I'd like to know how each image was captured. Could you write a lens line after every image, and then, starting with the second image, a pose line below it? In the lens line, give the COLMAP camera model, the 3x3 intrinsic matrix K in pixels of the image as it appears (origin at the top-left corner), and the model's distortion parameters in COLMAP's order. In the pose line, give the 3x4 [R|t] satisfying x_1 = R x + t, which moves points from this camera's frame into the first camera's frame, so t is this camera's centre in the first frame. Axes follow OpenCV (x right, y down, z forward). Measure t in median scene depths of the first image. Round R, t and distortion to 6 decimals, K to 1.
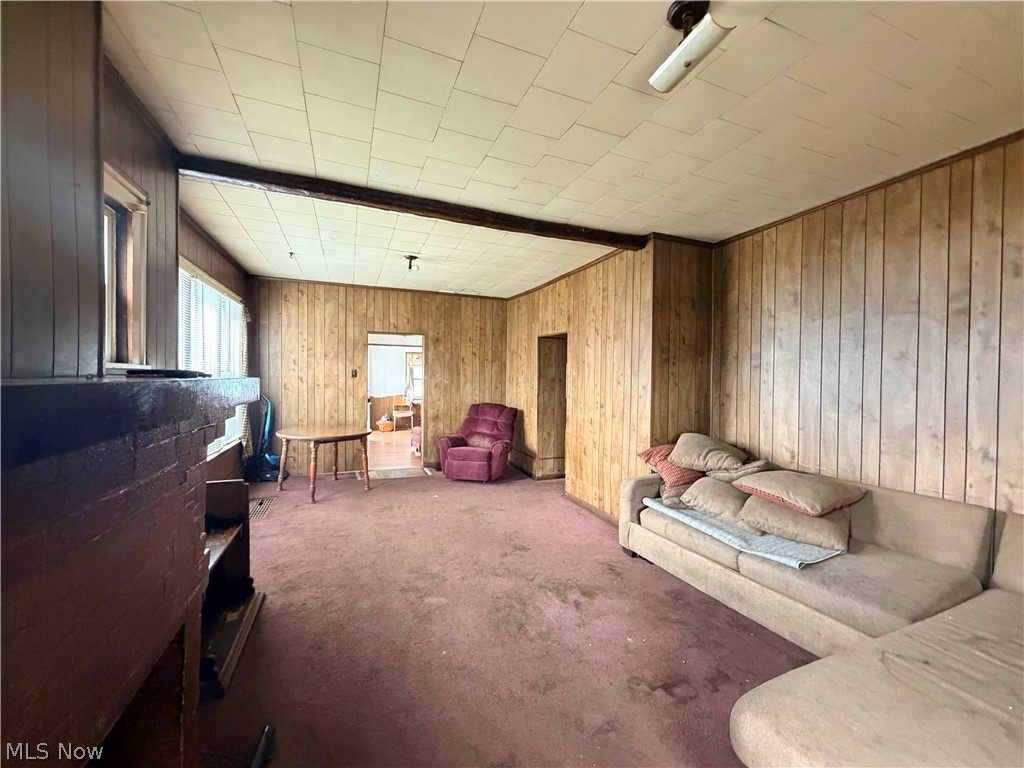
lens RADIAL K [[409.4, 0, 512.5], [0, 409.4, 385.5], [0, 0, 1]] dist [-0.002030, 0.000518]
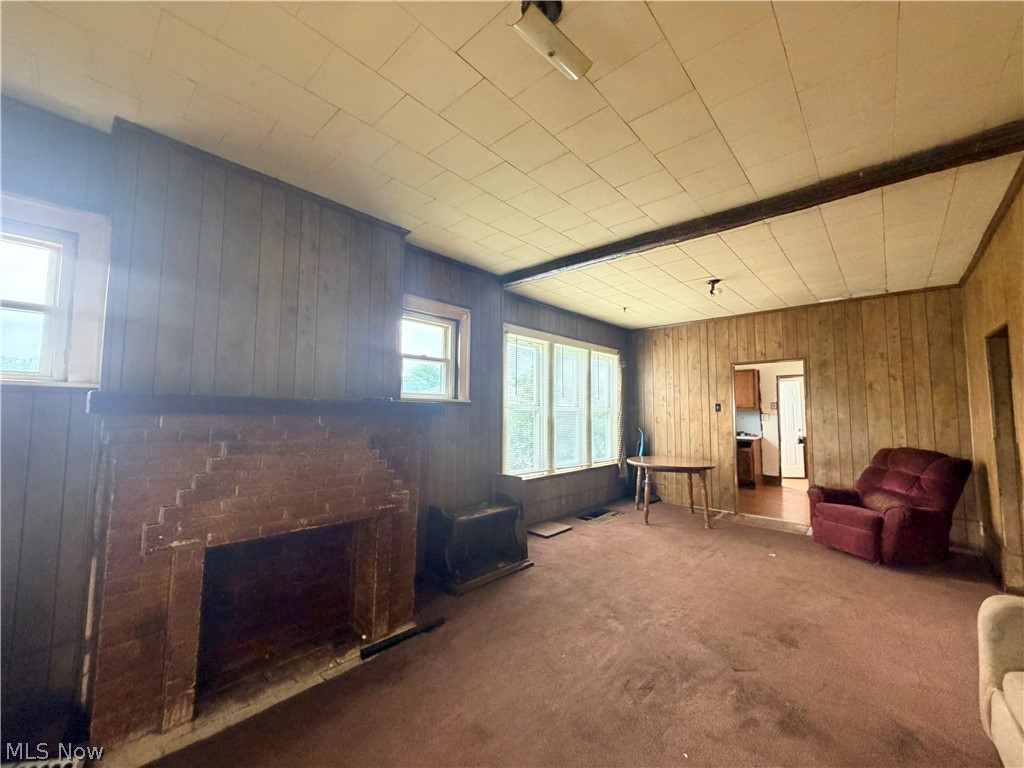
lens RADIAL K [[409.4, 0, 506.9], [0, 409.4, 385.1], [0, 0, 1]] dist [-0.002030, 0.000518]
pose [[0.424729, -0.073013, -0.902372, 0.377206], [-0.020982, 0.995681, -0.090438, 0.020811], [0.905077, 0.057345, 0.421363, 0.176065]]
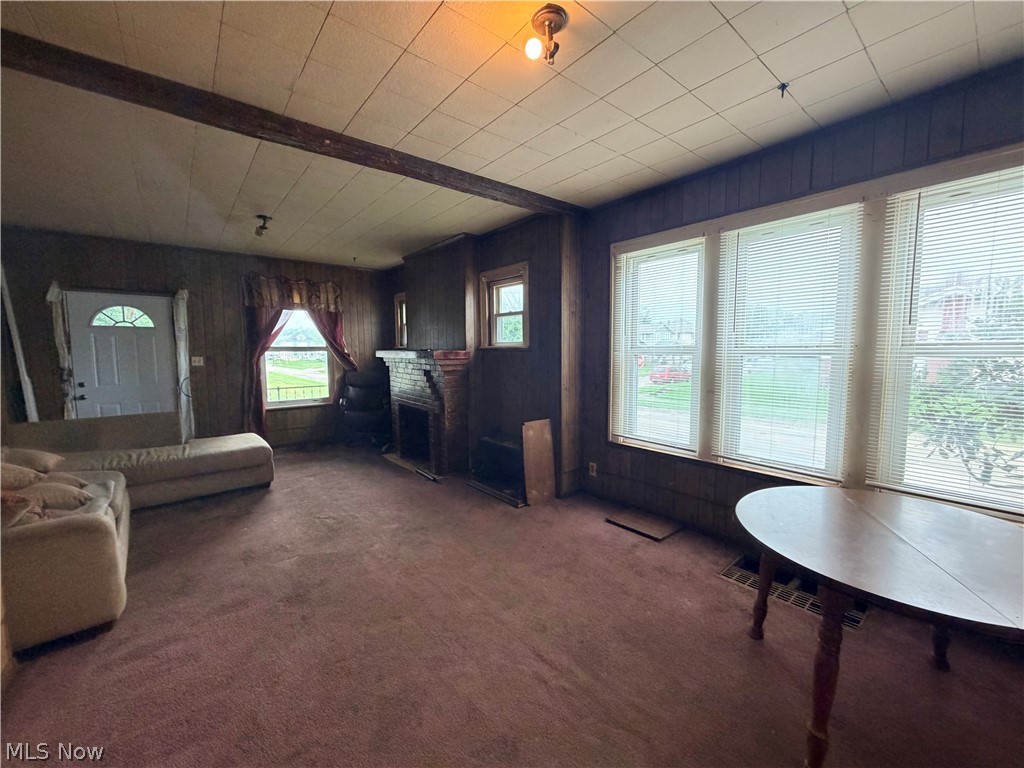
lens RADIAL K [[409.4, 0, 512.0], [0, 409.4, 385.2], [0, 0, 1]] dist [-0.002030, 0.000518]
pose [[-0.954794, 0.019217, -0.296646, -0.102127], [-0.012837, 0.994312, 0.105732, -0.031813], [0.296990, 0.104760, -0.949116, 1.326993]]
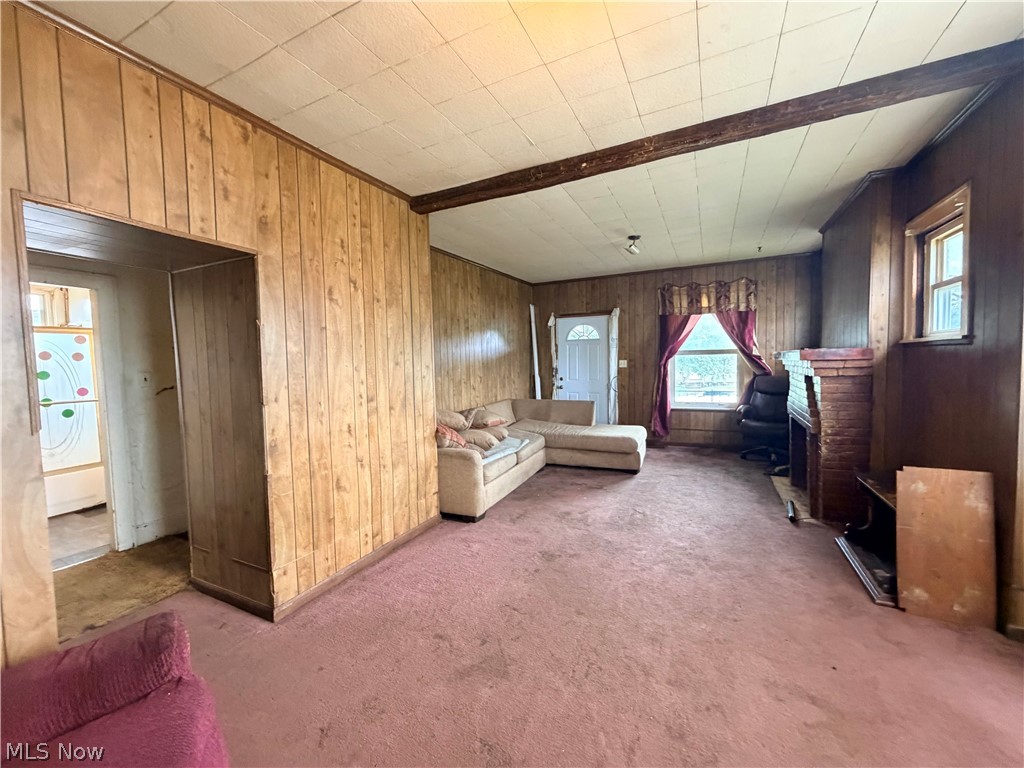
lens RADIAL K [[409.4, 0, 508.2], [0, 409.4, 384.2], [0, 0, 1]] dist [-0.002030, 0.000518]
pose [[-0.664065, -0.037506, 0.746734, -0.416962], [0.031171, 0.996484, 0.077771, -0.018768], [-0.747025, 0.074922, -0.660561, 1.220944]]
